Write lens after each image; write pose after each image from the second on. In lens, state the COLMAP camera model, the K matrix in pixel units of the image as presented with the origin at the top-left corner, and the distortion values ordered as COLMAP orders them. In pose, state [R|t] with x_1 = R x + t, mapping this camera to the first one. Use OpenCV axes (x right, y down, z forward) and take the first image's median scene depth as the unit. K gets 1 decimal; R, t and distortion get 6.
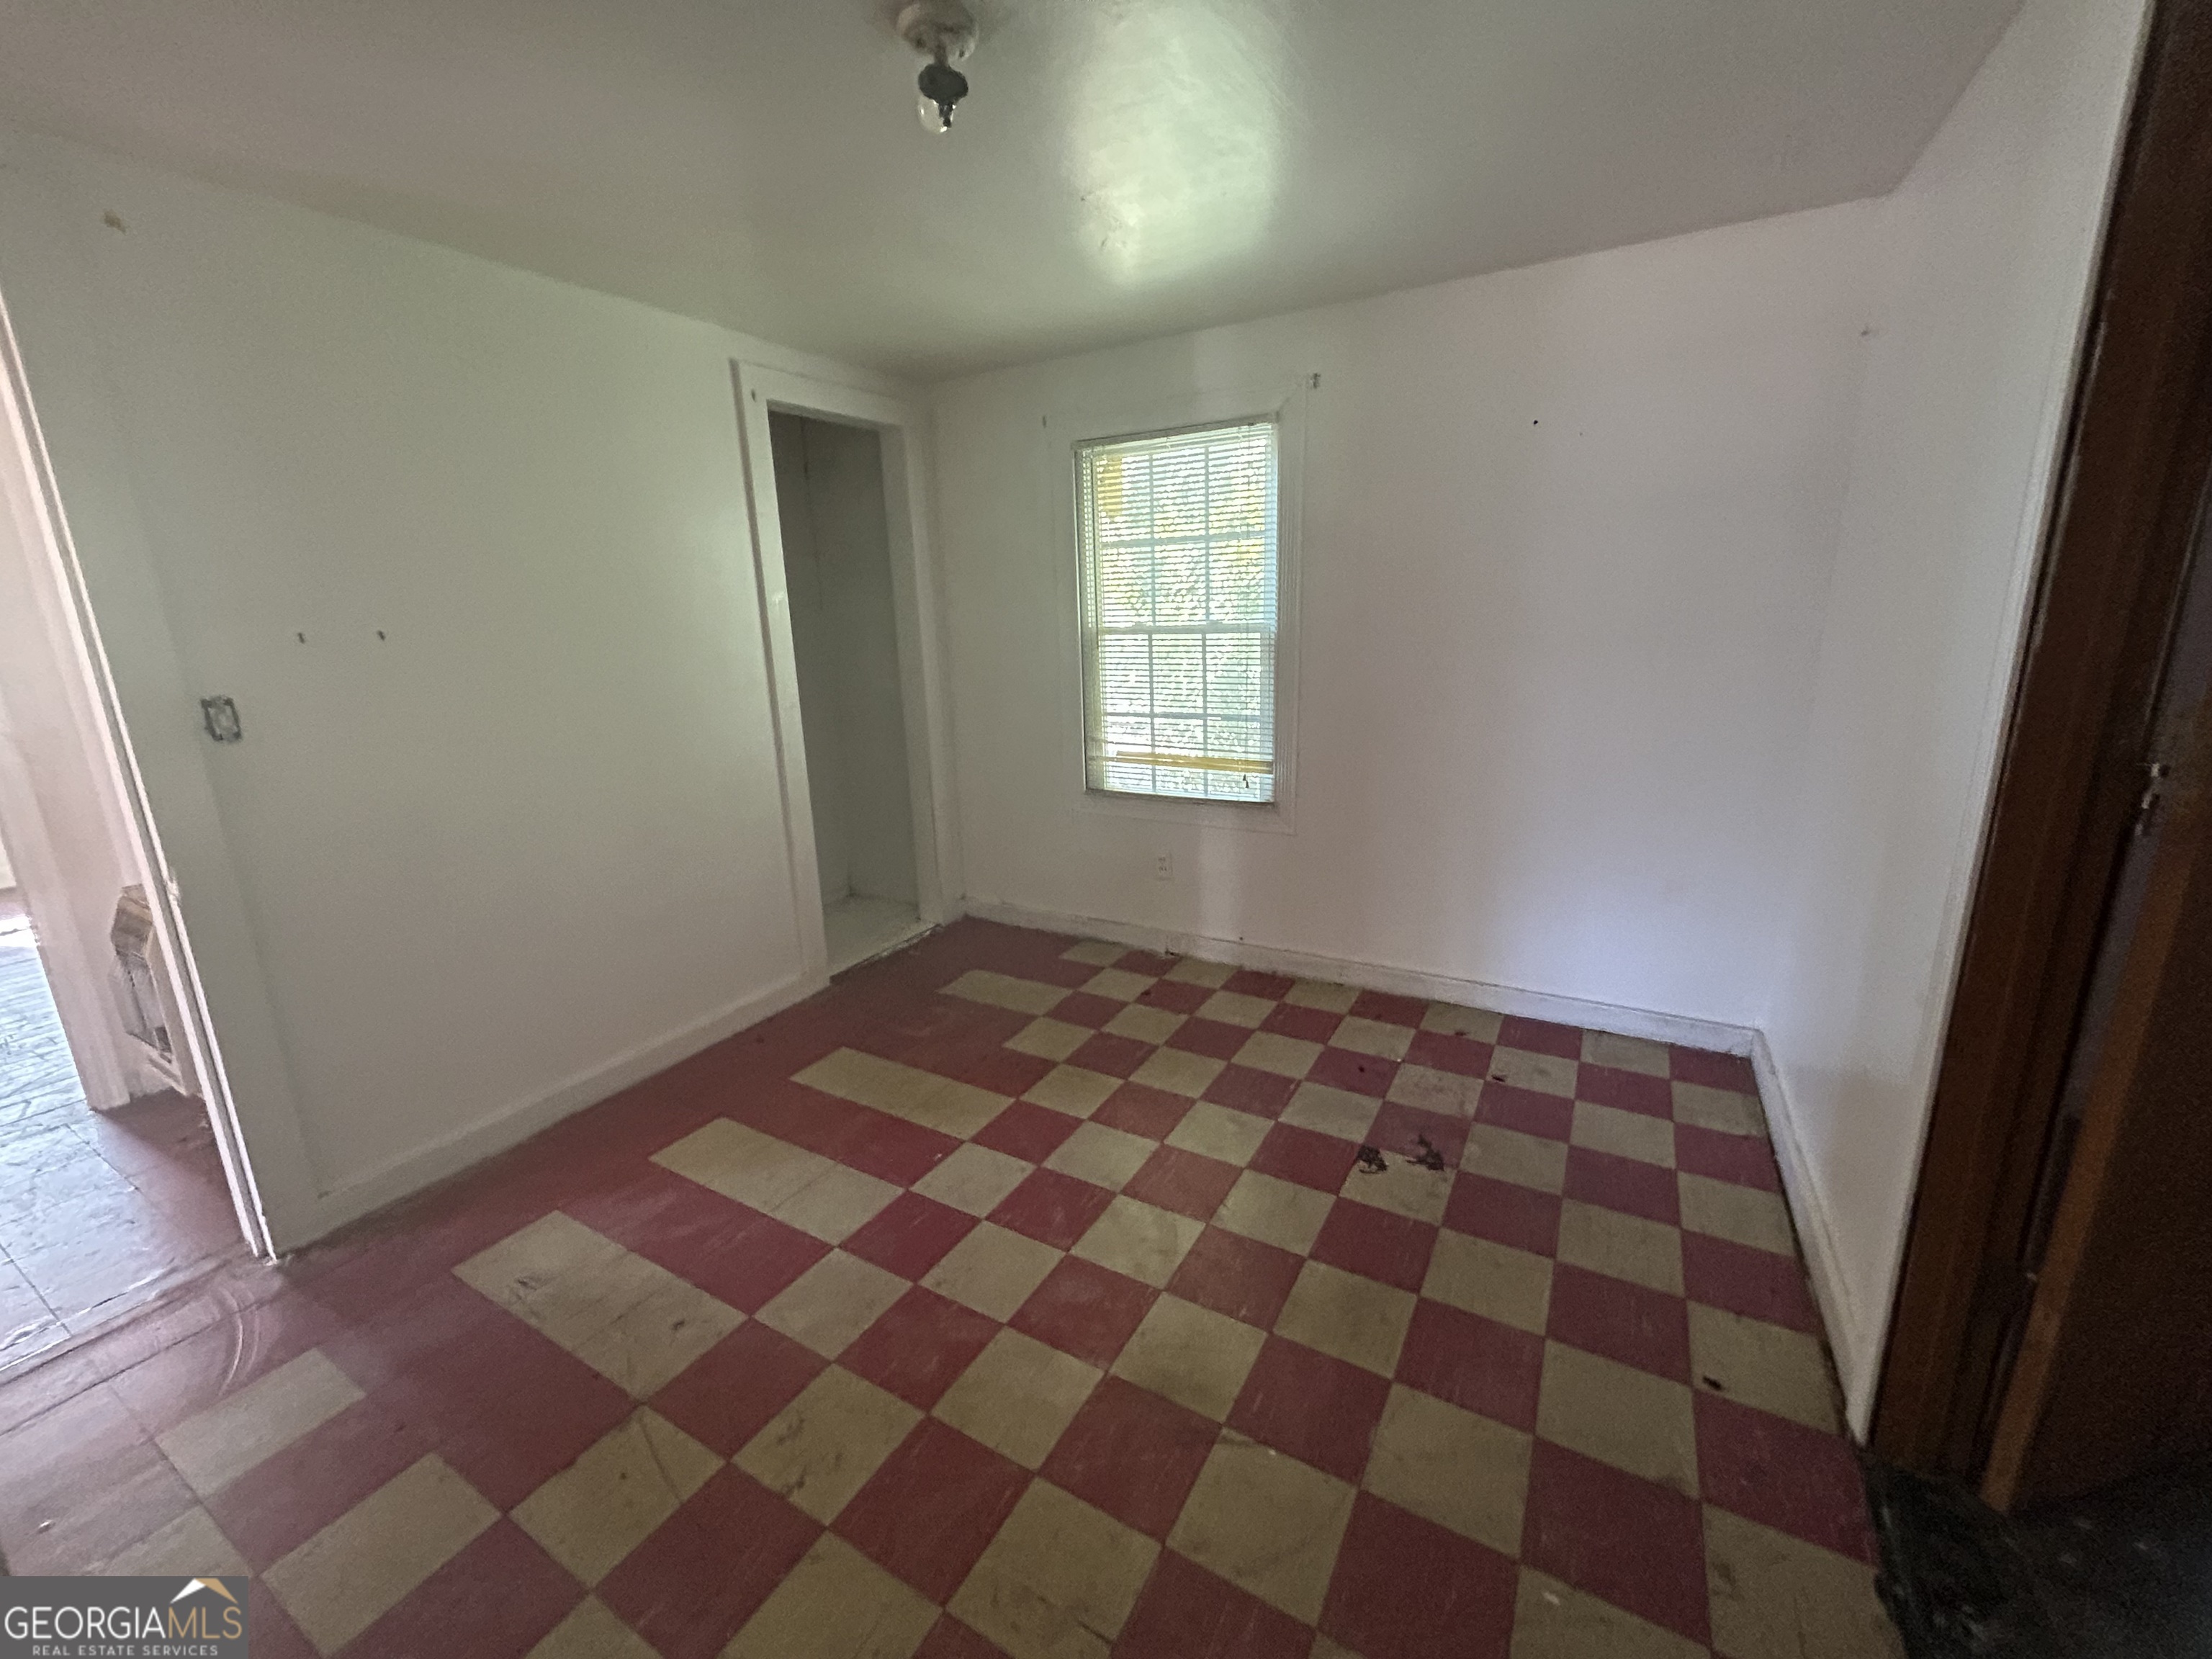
lens RADIAL K [[892.0, 0, 1101.6], [0, 892.0, 831.4], [0, 0, 1]] dist [0.004776, 0.000484]
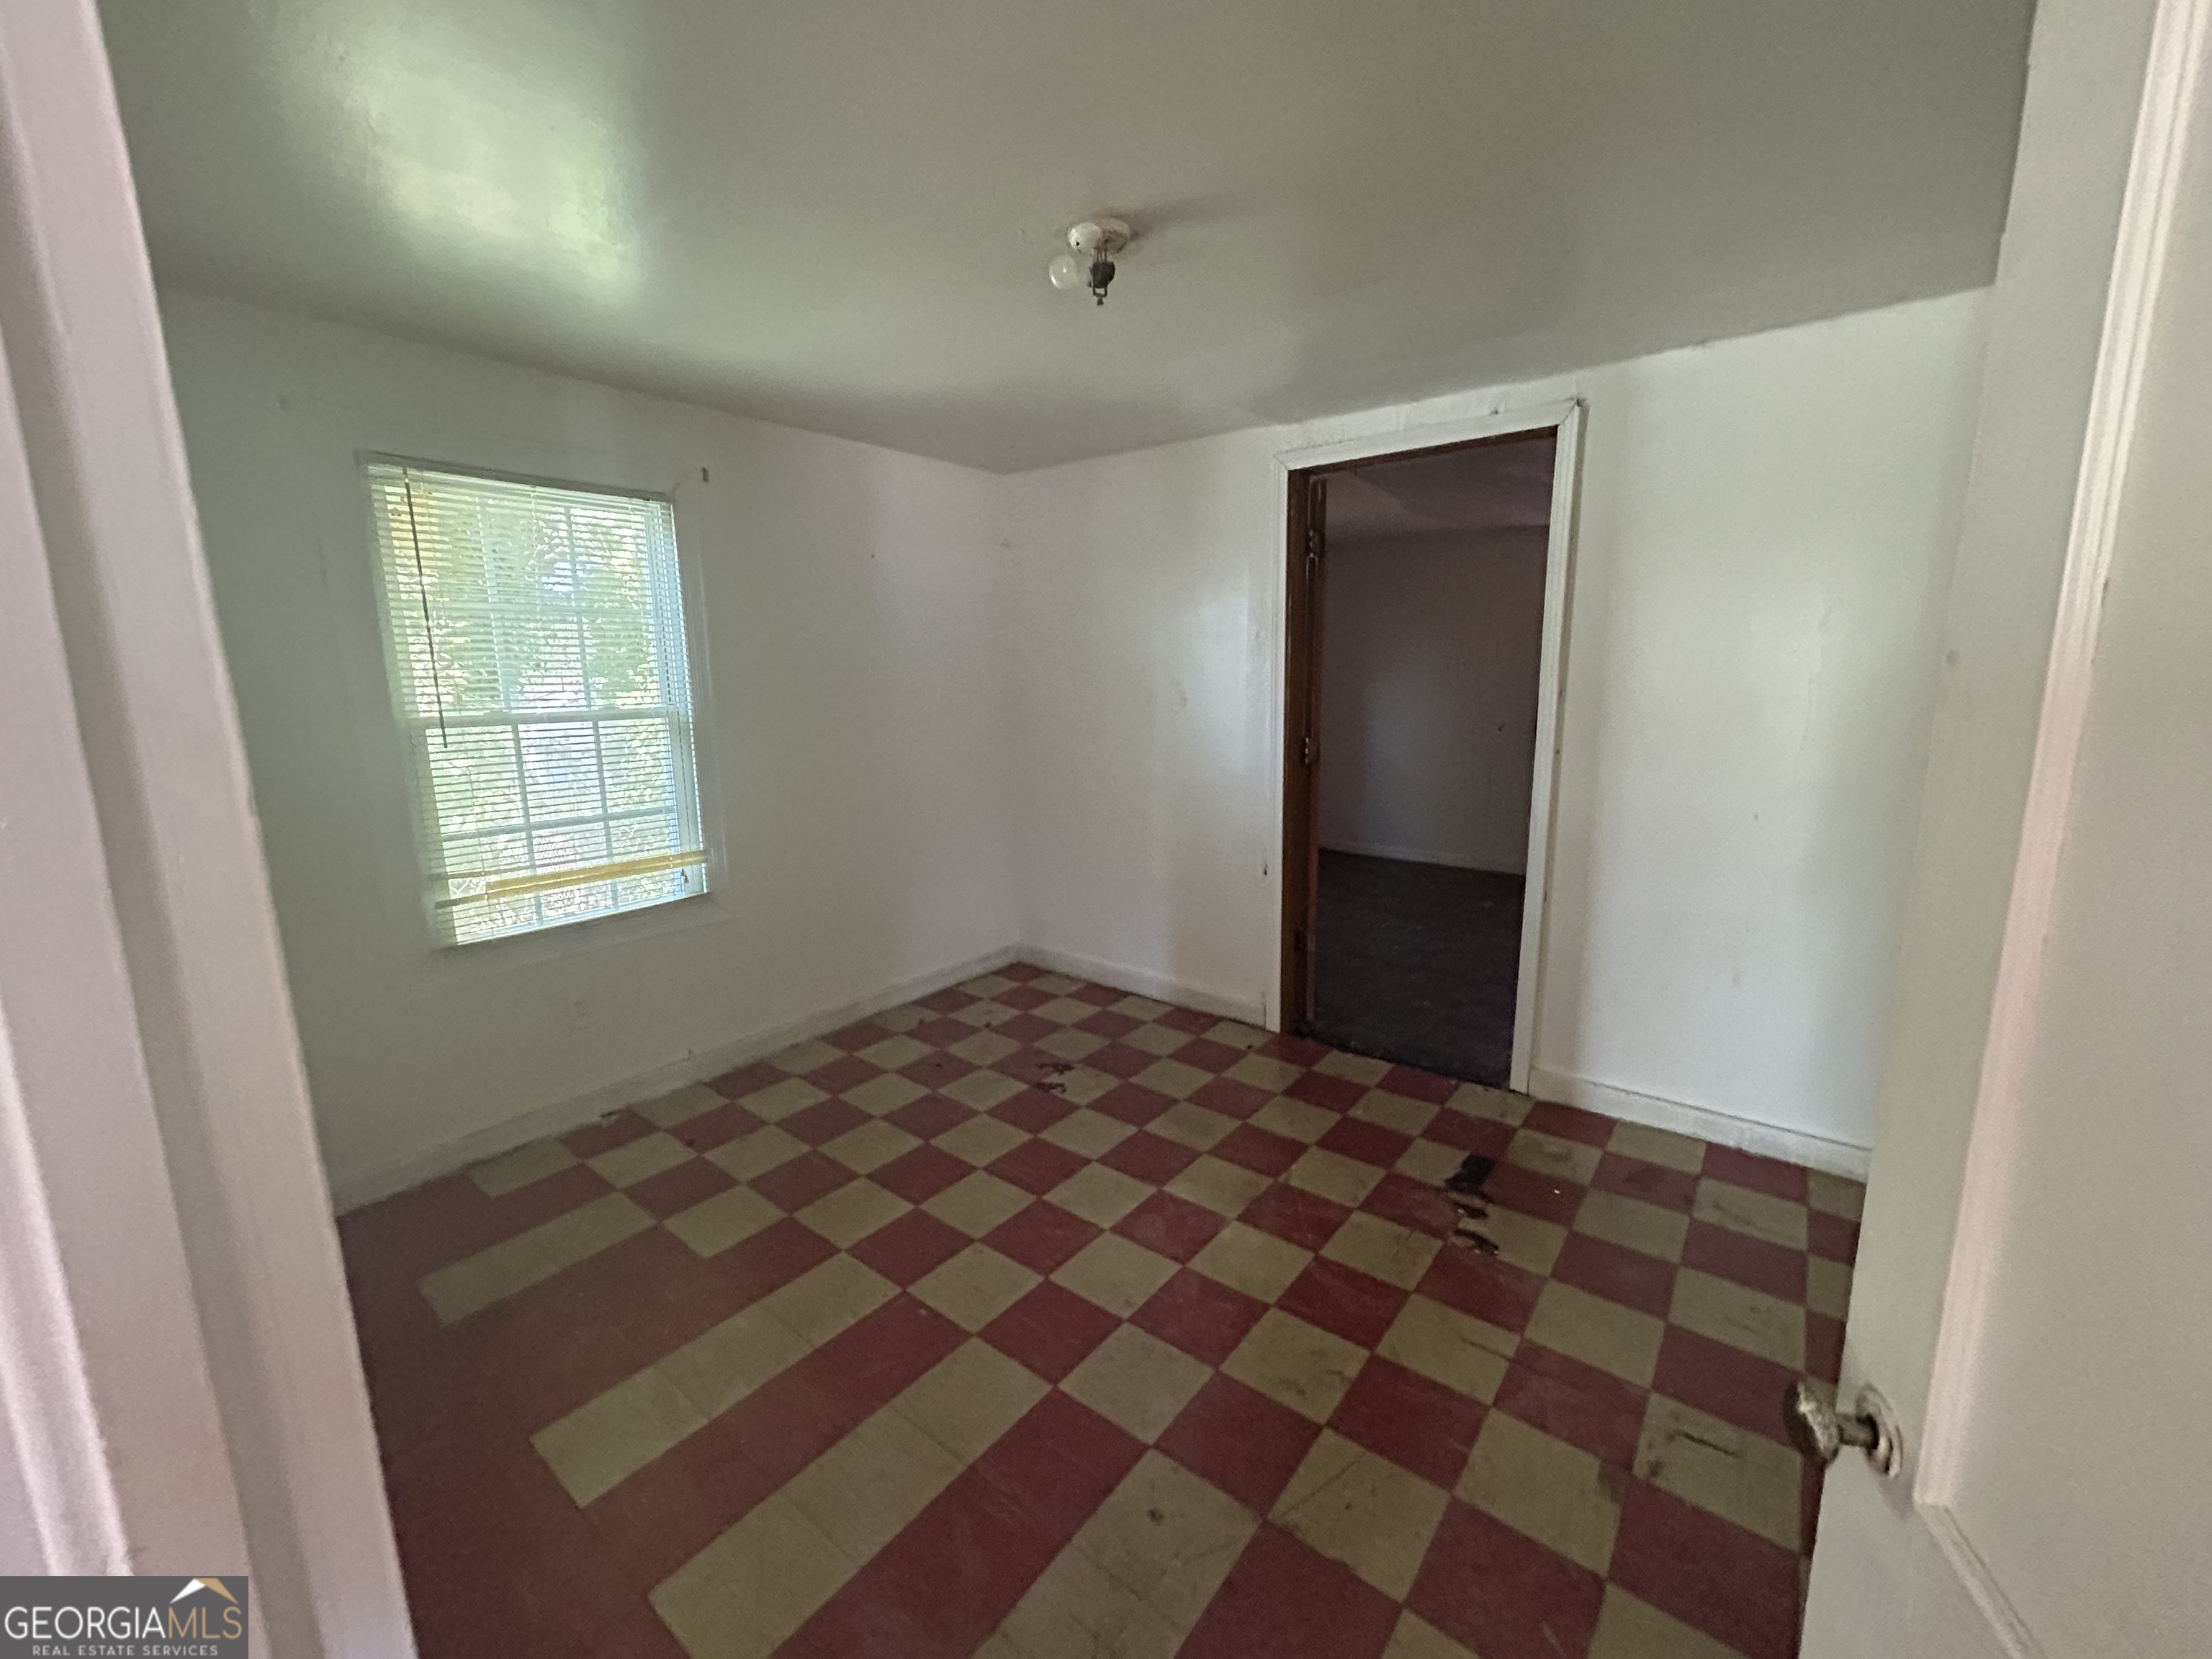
lens RADIAL K [[892.0, 0, 1101.2], [0, 892.0, 825.7], [0, 0, 1]] dist [0.004776, 0.000484]
pose [[0.148060, -0.142083, 0.978719, -0.758959], [0.249390, 0.963009, 0.102075, -0.106175], [-0.957018, 0.228969, 0.178017, 0.471012]]
